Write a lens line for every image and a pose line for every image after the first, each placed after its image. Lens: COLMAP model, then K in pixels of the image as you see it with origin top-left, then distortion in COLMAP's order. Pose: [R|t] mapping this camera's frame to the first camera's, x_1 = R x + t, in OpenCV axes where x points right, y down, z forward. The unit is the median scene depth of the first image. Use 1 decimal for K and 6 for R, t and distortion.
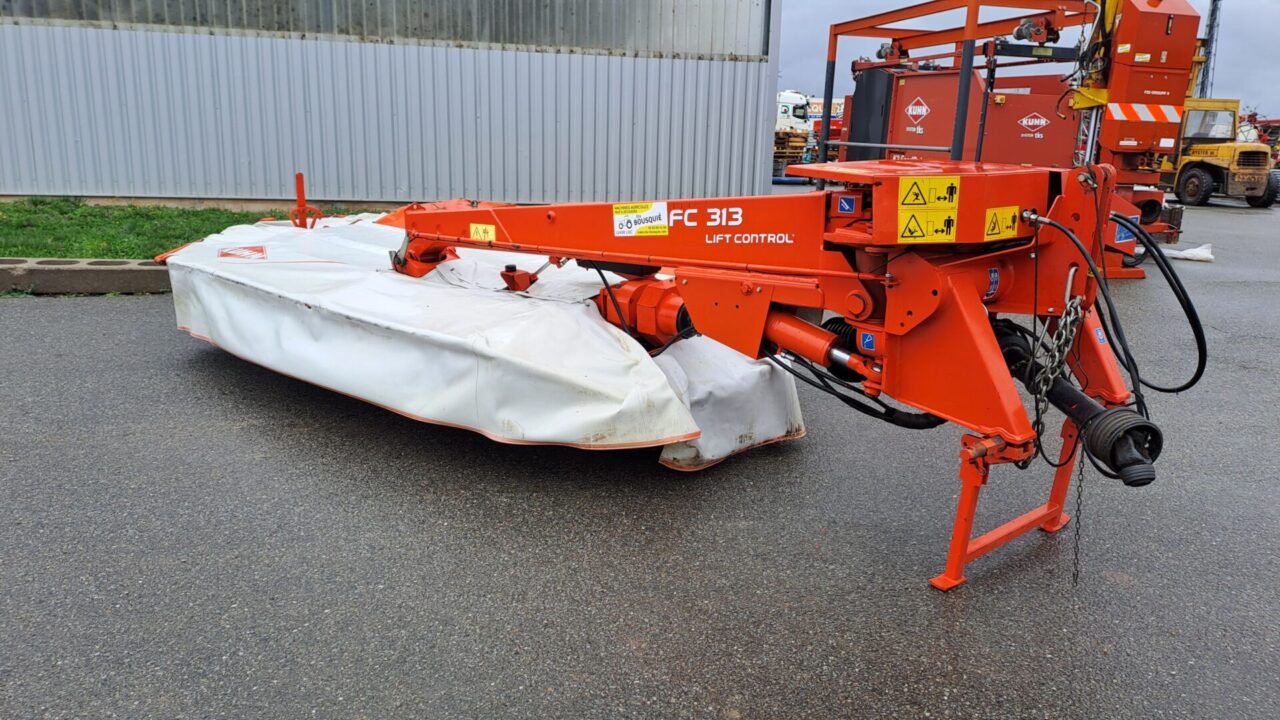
lens RADIAL K [[961.4, 0, 638.2], [0, 961.4, 369.4], [0, 0, 1]] dist [0.090226, -0.033941]
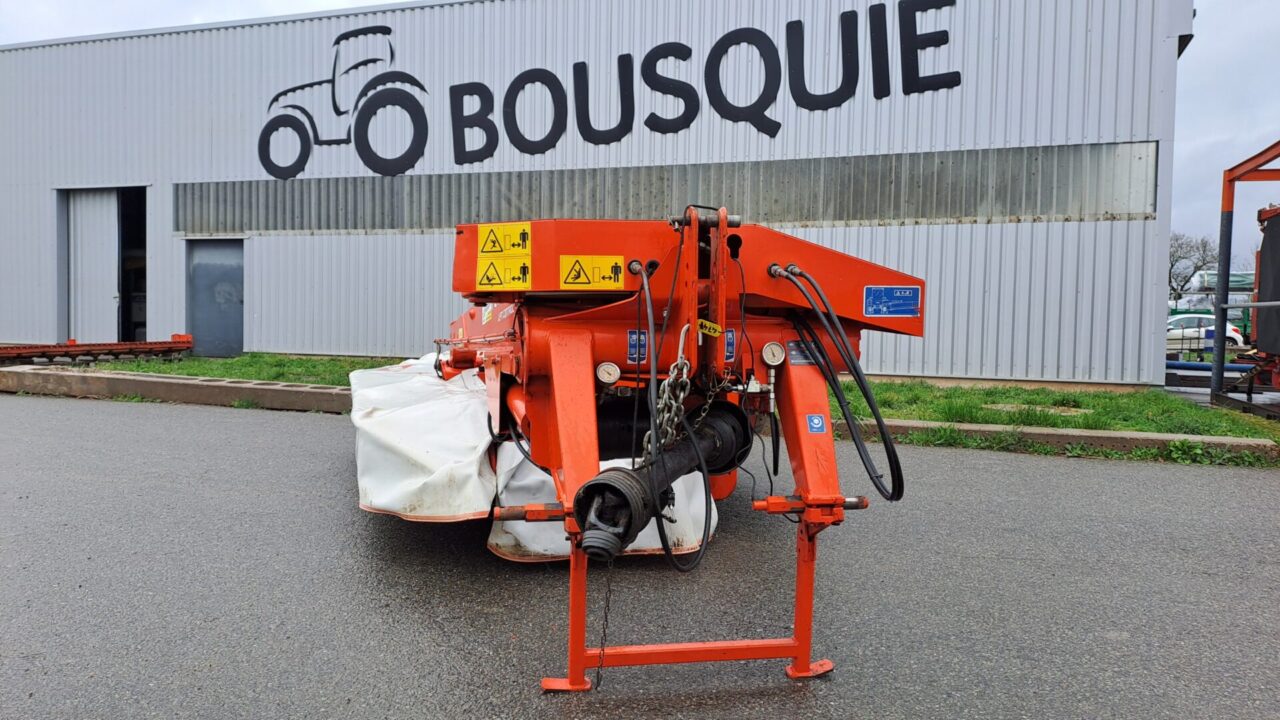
lens RADIAL K [[961.4, 0, 636.9], [0, 961.4, 359.5], [0, 0, 1]] dist [0.090226, -0.033941]
pose [[0.849966, 0.009893, -0.526745, 0.548498], [-0.123570, 0.975676, -0.181070, 0.056418], [0.512141, 0.218993, 0.830514, 0.170664]]
